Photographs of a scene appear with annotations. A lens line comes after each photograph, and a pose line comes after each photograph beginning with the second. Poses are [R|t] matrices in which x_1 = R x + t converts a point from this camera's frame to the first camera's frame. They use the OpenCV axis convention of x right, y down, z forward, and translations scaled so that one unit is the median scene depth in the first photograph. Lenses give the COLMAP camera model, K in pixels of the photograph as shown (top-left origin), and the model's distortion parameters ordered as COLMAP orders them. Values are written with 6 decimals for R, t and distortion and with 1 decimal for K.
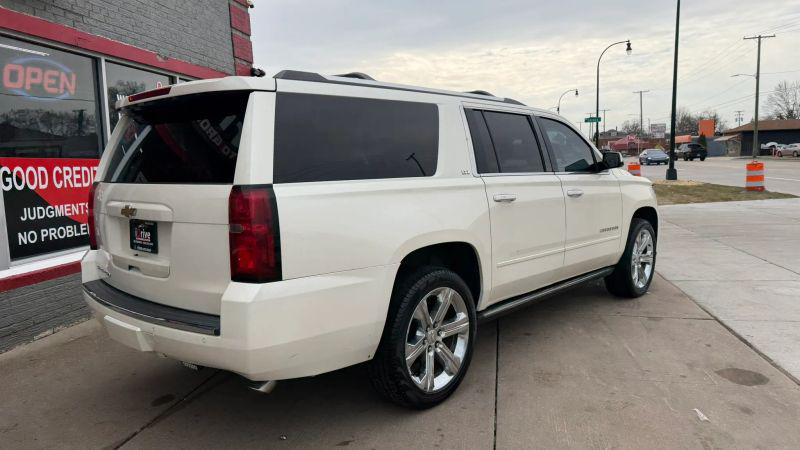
lens RADIAL K [[562.8, 0, 404.2], [0, 562.8, 211.7], [0, 0, 1]] dist [0.088713, -0.114184]
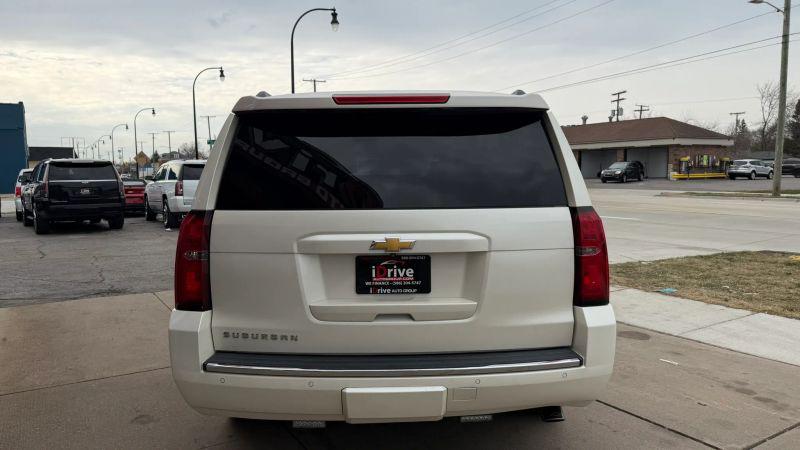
lens RADIAL K [[562.8, 0, 404.2], [0, 562.8, 211.7], [0, 0, 1]] dist [0.088713, -0.114184]
pose [[0.737365, -0.026224, 0.674985, -0.614915], [0.052227, 0.998468, -0.018262, -0.019114], [-0.673472, 0.048718, 0.737605, 0.252961]]
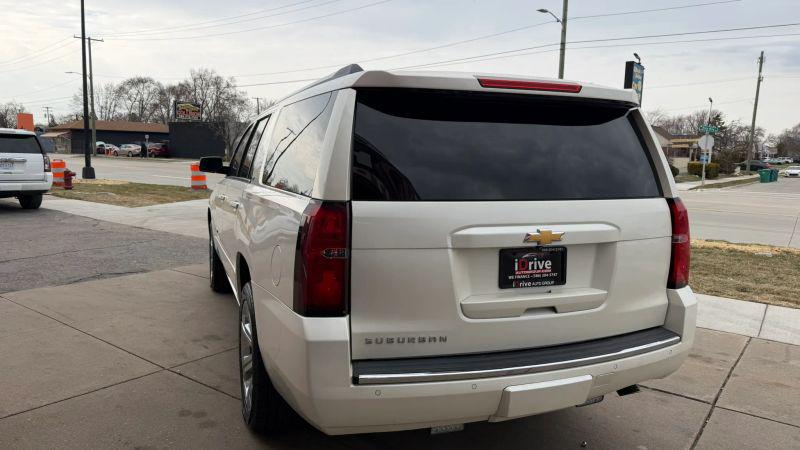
lens RADIAL K [[562.8, 0, 404.2], [0, 562.8, 211.7], [0, 0, 1]] dist [0.088713, -0.114184]
pose [[0.449668, -0.053500, 0.891592, -0.771980], [0.048492, 0.998195, 0.035440, -0.043971], [-0.891878, 0.027299, 0.451450, 0.506542]]
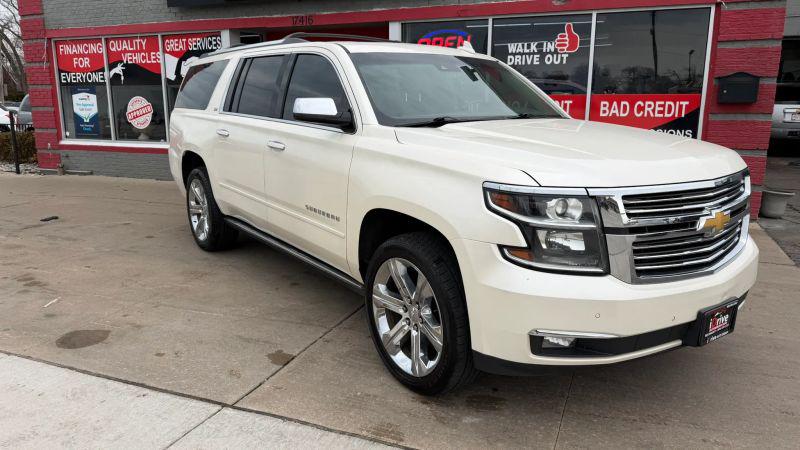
lens RADIAL K [[554.3, 0, 404.8], [0, 554.3, 225.6], [0, 0, 1]] dist [0.100262, -0.152342]
pose [[-0.206067, 0.235019, -0.949896, 1.043637], [-0.089955, 0.962070, 0.257545, -0.143862], [0.974394, 0.138519, -0.177110, 1.306642]]
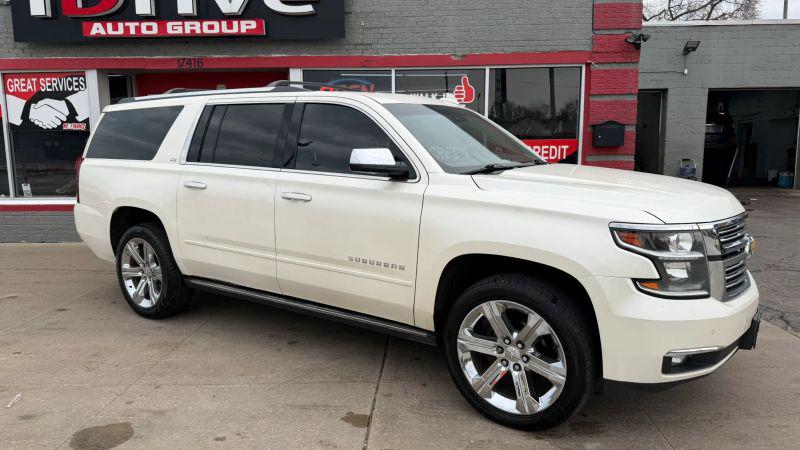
lens RADIAL K [[554.3, 0, 398.2], [0, 554.3, 231.8], [0, 0, 1]] dist [0.074183, -0.092794]
pose [[0.123131, 0.178021, -0.976293, 1.061795], [-0.090713, 0.981679, 0.167562, -0.124729], [0.988236, 0.067930, 0.137024, 1.004484]]
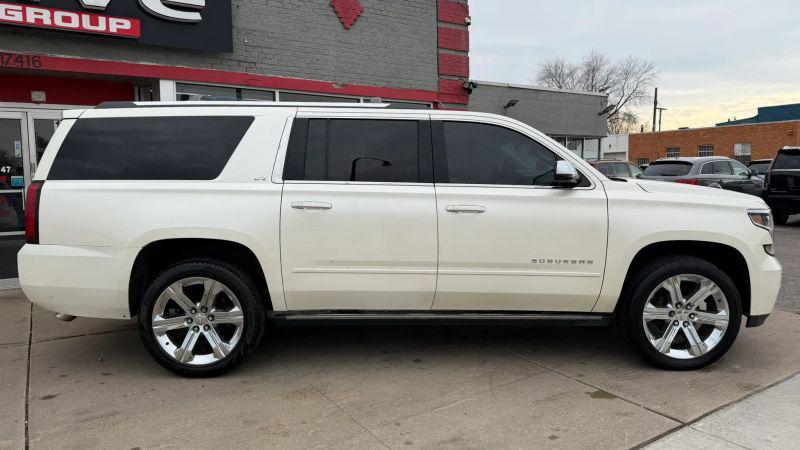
lens RADIAL K [[554.3, 0, 404.8], [0, 554.3, 225.6], [0, 0, 1]] dist [0.100262, -0.152342]
pose [[0.687949, 0.085468, -0.720708, 0.804125], [-0.076867, 0.996037, 0.044746, -0.036568], [0.721677, 0.024615, 0.691793, 0.354132]]
